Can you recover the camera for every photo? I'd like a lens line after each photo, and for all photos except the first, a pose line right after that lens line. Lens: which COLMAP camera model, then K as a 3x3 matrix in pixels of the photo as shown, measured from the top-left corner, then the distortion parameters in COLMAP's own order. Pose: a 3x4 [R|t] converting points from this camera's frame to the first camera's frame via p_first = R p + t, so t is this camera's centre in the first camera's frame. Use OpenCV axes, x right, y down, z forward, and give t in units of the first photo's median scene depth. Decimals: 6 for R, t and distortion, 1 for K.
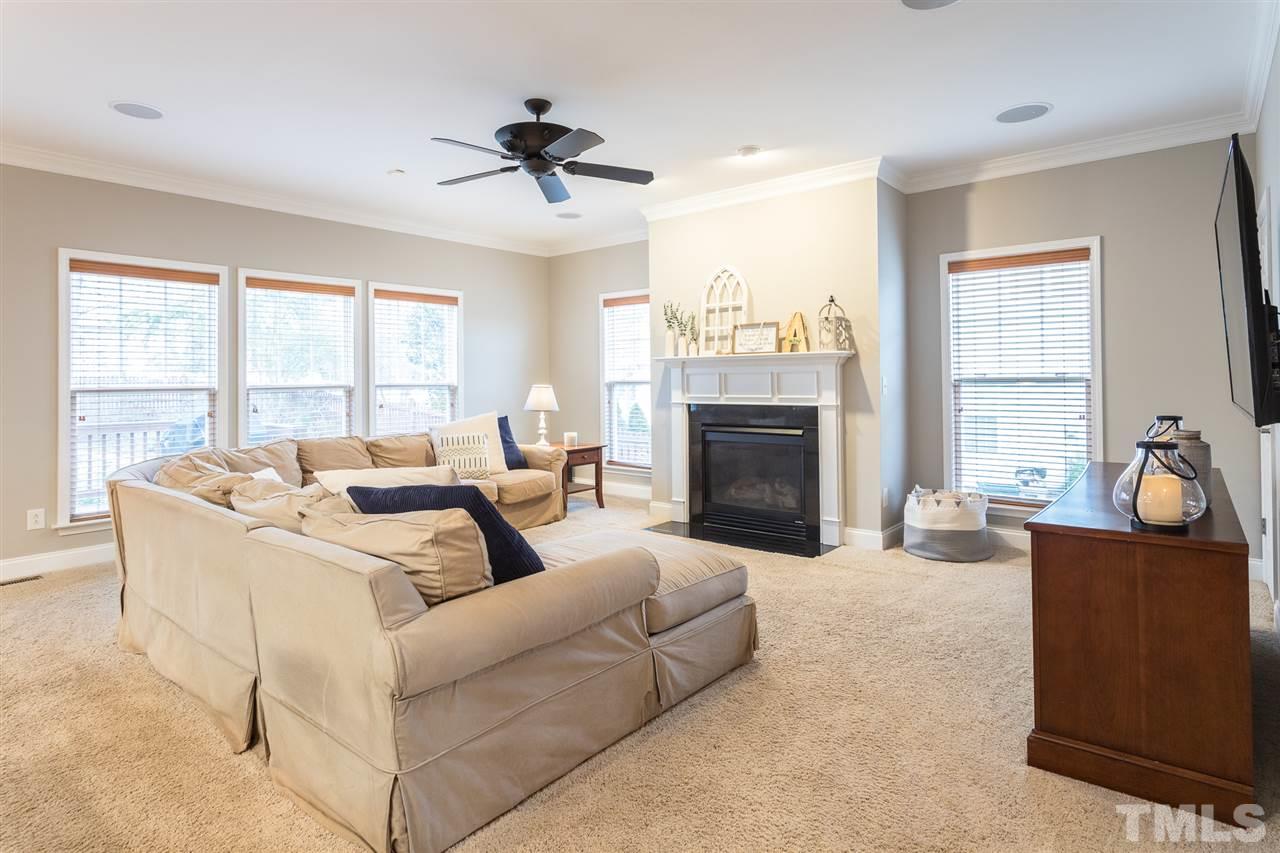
lens RADIAL K [[678.1, 0, 648.0], [0, 678.1, 372.8], [0, 0, 1]] dist [-0.004832, -0.000205]
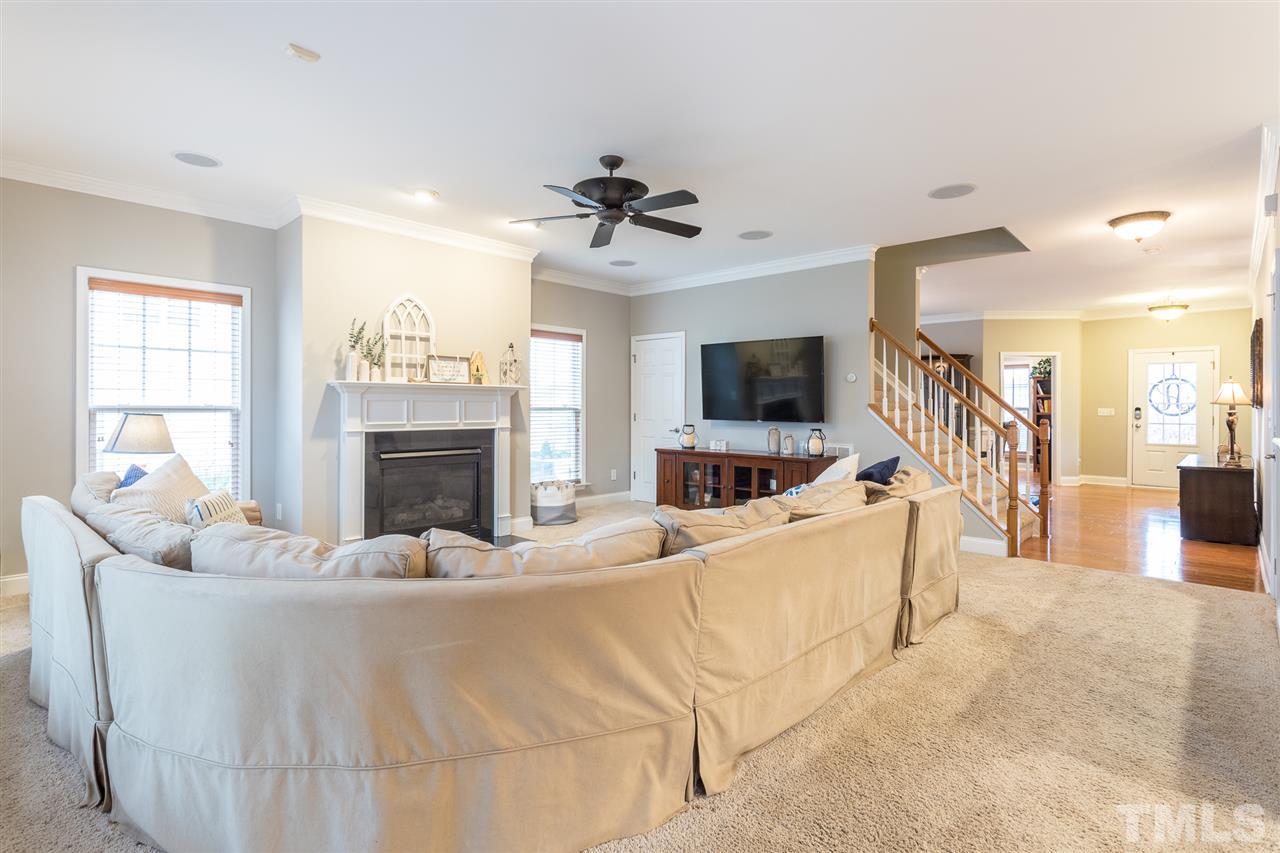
lens RADIAL K [[617.2, 0, 639.5], [0, 617.2, 407.8], [0, 0, 1]] dist [0.011284, -0.000089]
pose [[0.070296, 0.009822, 0.997478, -0.809195], [-0.010986, 0.999899, -0.009071, 0.016622], [-0.997466, -0.010320, 0.070397, 0.604248]]
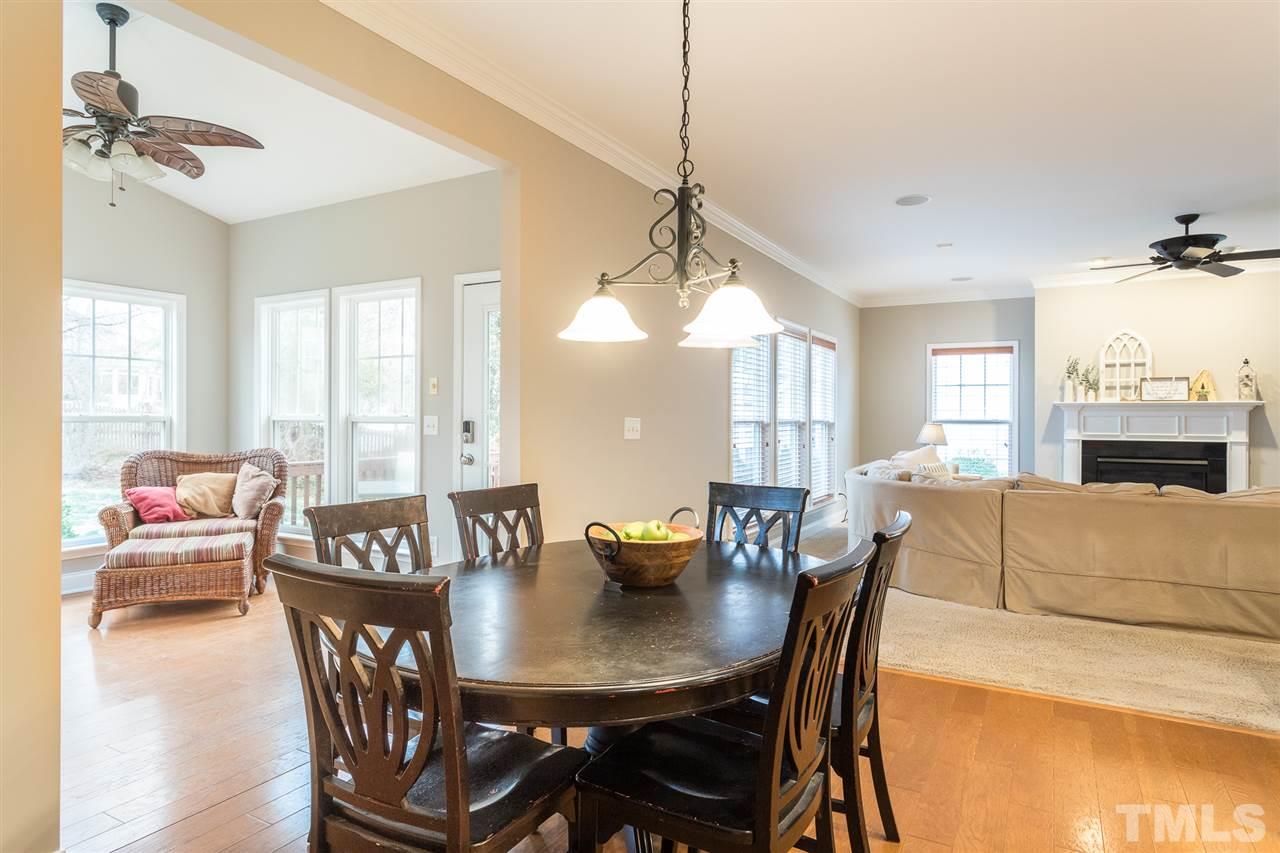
lens RADIAL K [[743.0, 0, 639.8], [0, 743.0, 417.9], [0, 0, 1]] dist [0.000846, -0.000214]
pose [[0.983724, 0.017092, 0.178869, -1.035119], [-0.018493, 0.999810, 0.006171, 0.012582], [-0.178729, -0.009378, 0.983854, -0.191863]]
